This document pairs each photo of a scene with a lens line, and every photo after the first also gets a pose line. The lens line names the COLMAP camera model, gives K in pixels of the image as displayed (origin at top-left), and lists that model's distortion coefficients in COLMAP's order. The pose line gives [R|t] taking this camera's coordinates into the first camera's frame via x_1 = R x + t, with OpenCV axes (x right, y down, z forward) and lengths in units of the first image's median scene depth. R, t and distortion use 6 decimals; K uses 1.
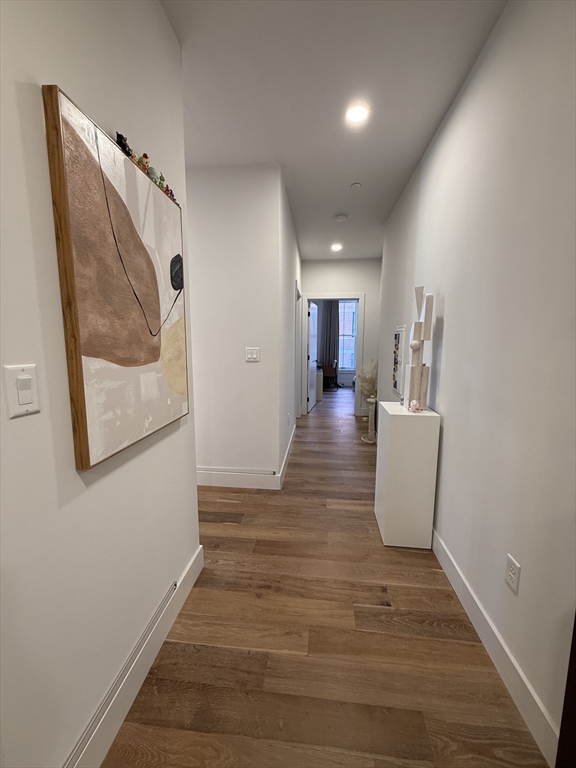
lens RADIAL K [[307.7, 0, 289.0], [0, 307.7, 382.0], [0, 0, 1]] dist [-0.001076, 0.000161]
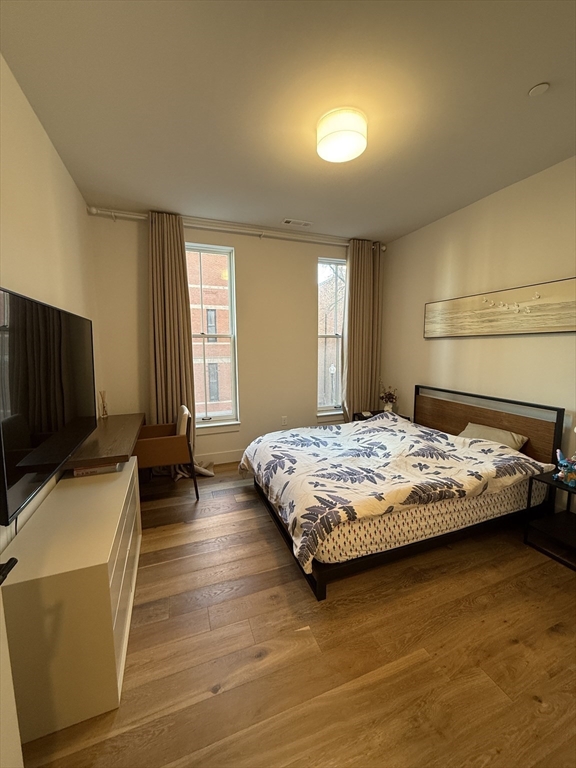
lens RADIAL K [[307.7, 0, 289.0], [0, 307.7, 382.0], [0, 0, 1]] dist [-0.001076, 0.000161]
pose [[0.890993, -0.061146, 0.449880, 0.100079], [0.067412, 0.997723, 0.002096, -0.091999], [-0.448984, 0.028460, 0.893087, 0.631133]]
